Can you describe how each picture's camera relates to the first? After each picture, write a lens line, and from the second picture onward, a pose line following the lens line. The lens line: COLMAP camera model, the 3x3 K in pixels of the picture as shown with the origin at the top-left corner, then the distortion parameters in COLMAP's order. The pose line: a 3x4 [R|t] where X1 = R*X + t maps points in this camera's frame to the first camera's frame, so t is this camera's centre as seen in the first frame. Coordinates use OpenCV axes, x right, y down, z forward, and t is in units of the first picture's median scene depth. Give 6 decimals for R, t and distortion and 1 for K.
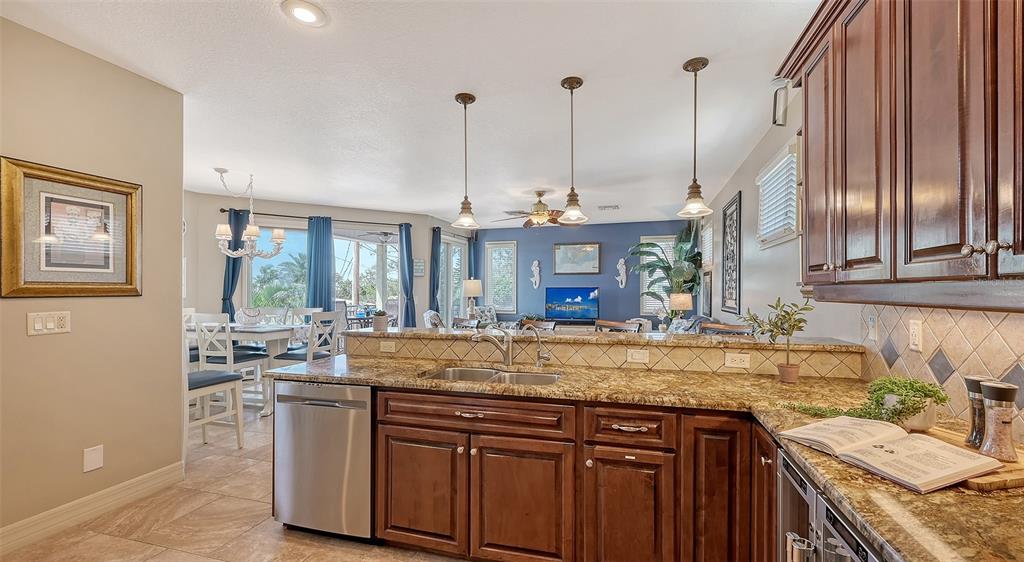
lens RADIAL K [[417.3, 0, 527.6], [0, 417.3, 294.4], [0, 0, 1]] dist [-0.000150, -0.000060]
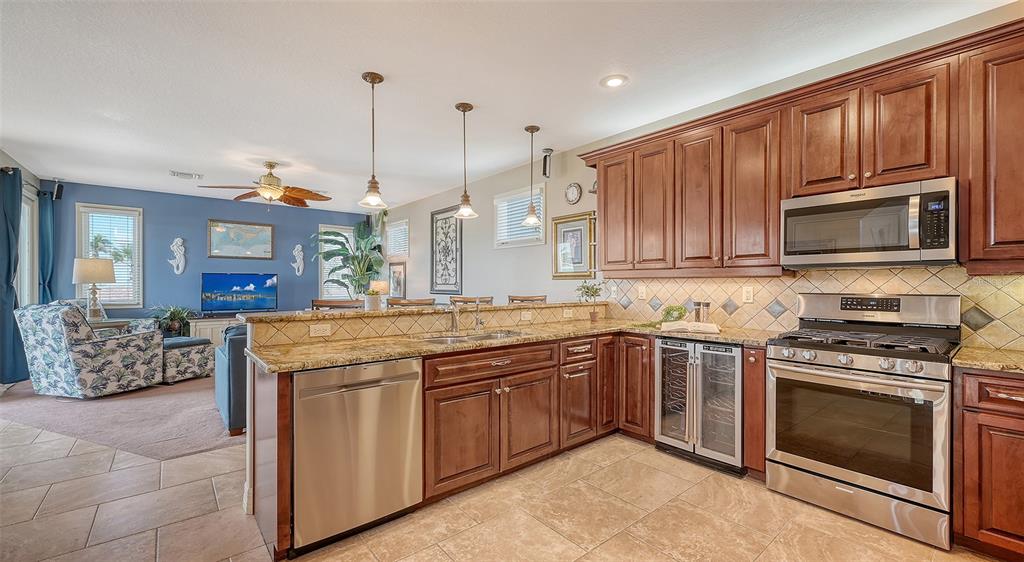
lens RADIAL K [[415.2, 0, 513.1], [0, 415.2, 288.3], [0, 0, 1]] dist [-0.002521, -0.000376]
pose [[0.559556, -0.005967, 0.828771, -0.312386], [0.004140, 0.999982, 0.004404, 0.013104], [-0.828782, 0.000967, 0.559570, 0.064627]]
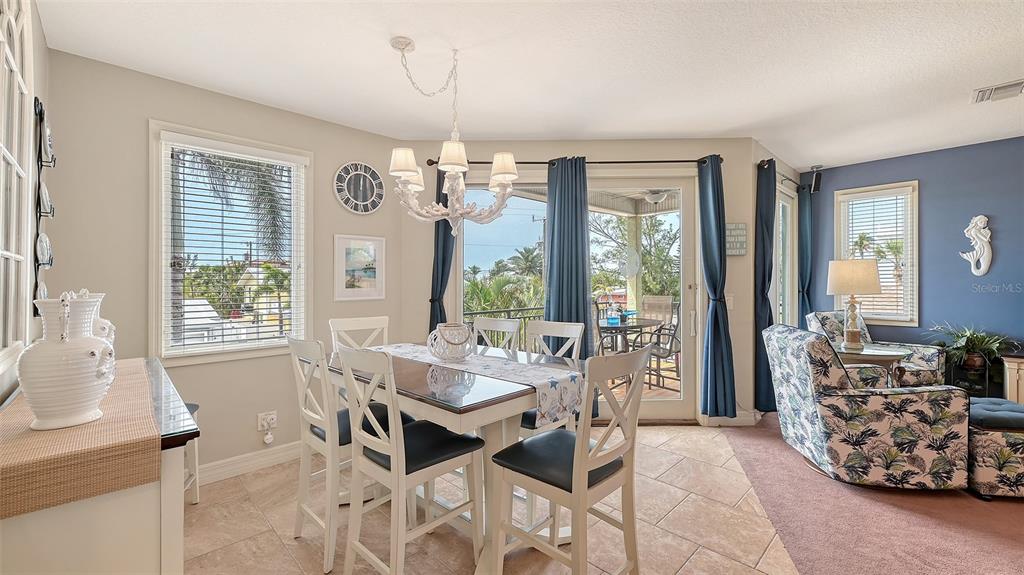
lens RADIAL K [[417.2, 0, 532.9], [0, 417.2, 284.8], [0, 0, 1]] dist [0.001607, 0.000299]
pose [[0.887228, -0.007811, -0.461264, -0.240299], [0.007978, 0.999967, -0.001586, -0.008238], [0.461261, -0.002273, 0.887261, 0.409642]]
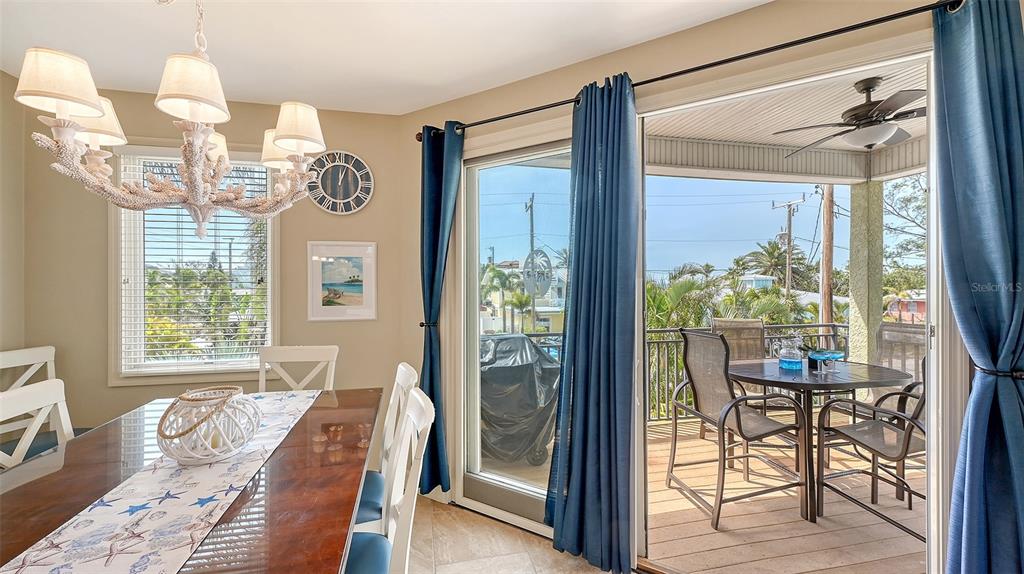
lens RADIAL K [[418.6, 0, 513.8], [0, 418.6, 285.4], [0, 0, 1]] dist [-0.000803, 0.000150]
pose [[0.483026, 0.005469, -0.875589, -0.217604], [-0.006326, 0.999976, 0.002756, -0.027253], [0.875583, 0.004208, 0.483049, 0.684833]]
